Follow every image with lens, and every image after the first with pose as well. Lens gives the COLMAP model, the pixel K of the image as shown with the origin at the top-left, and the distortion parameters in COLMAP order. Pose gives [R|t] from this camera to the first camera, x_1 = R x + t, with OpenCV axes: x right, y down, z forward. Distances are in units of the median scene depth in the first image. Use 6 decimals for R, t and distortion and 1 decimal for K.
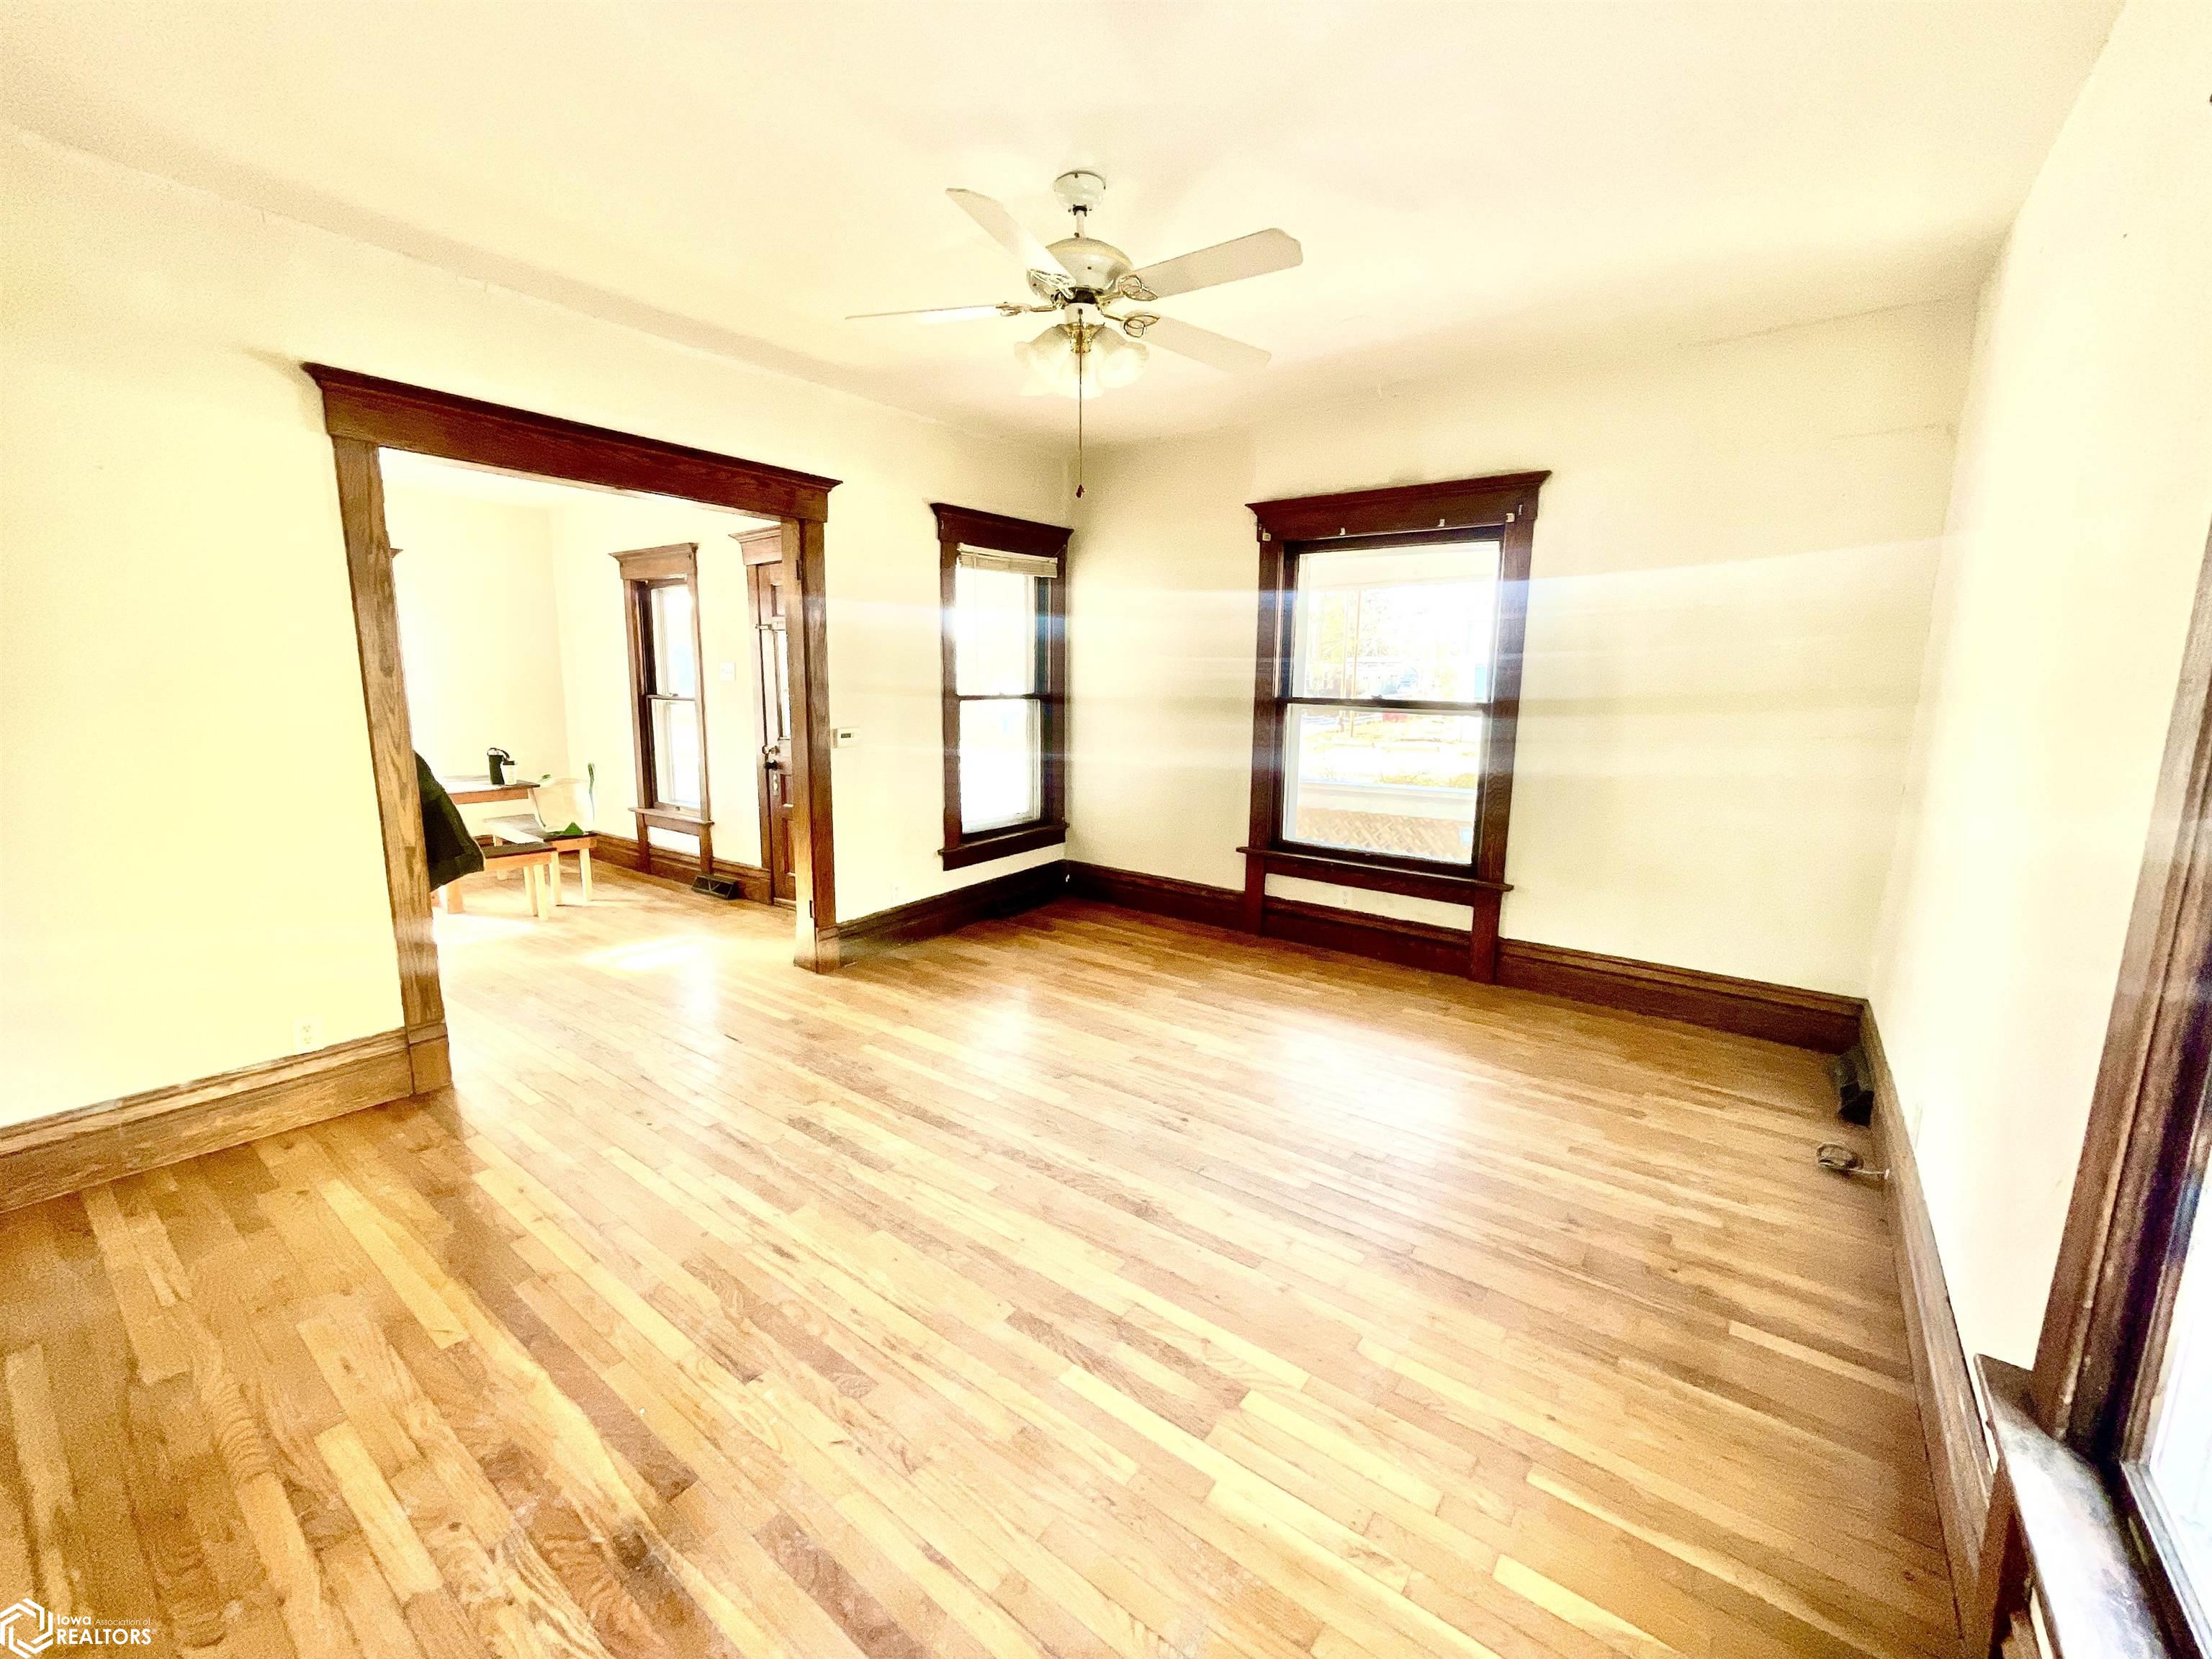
lens RADIAL K [[895.8, 0, 1106.0], [0, 895.8, 829.5], [0, 0, 1]] dist [0.011160, 0.000042]
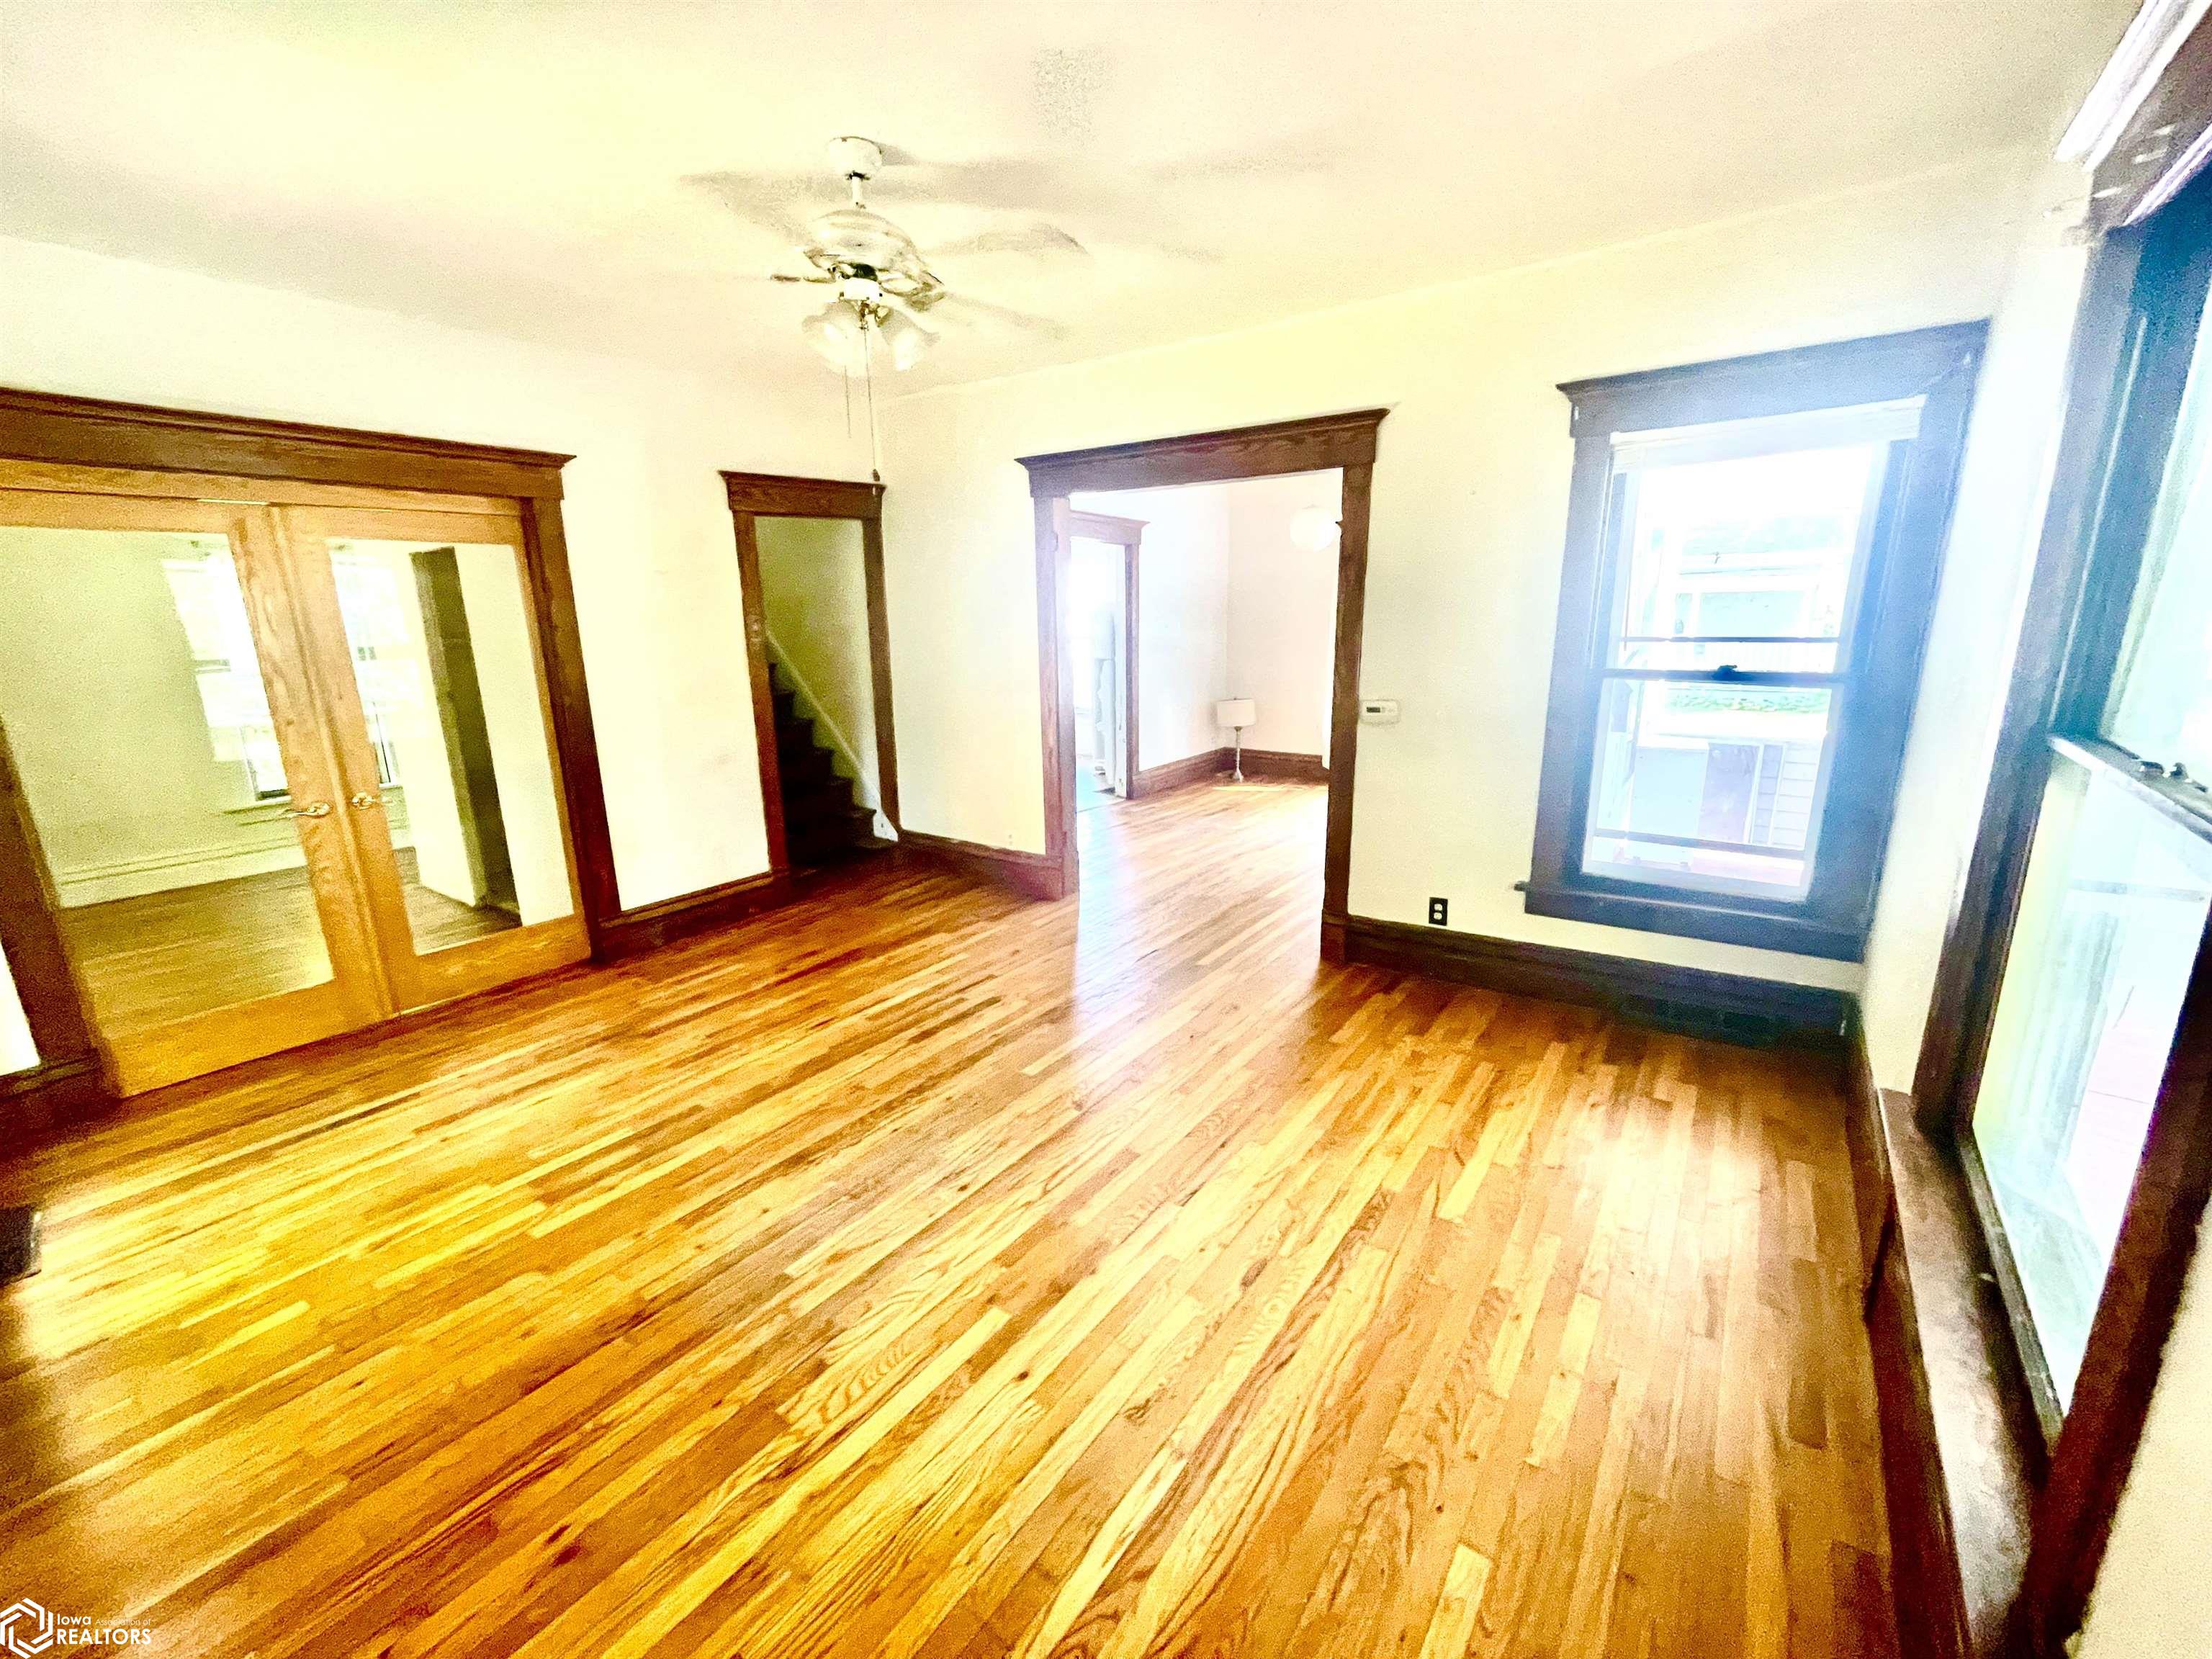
lens RADIAL K [[903.5, 0, 1106.0], [0, 903.5, 829.5], [0, 0, 1]] dist [-0.000557, 0.000113]
pose [[0.016099, 0.226762, -0.973817, 0.914660], [-0.149834, 0.963493, 0.221881, -0.232131], [0.988580, 0.142339, 0.049488, 1.126298]]
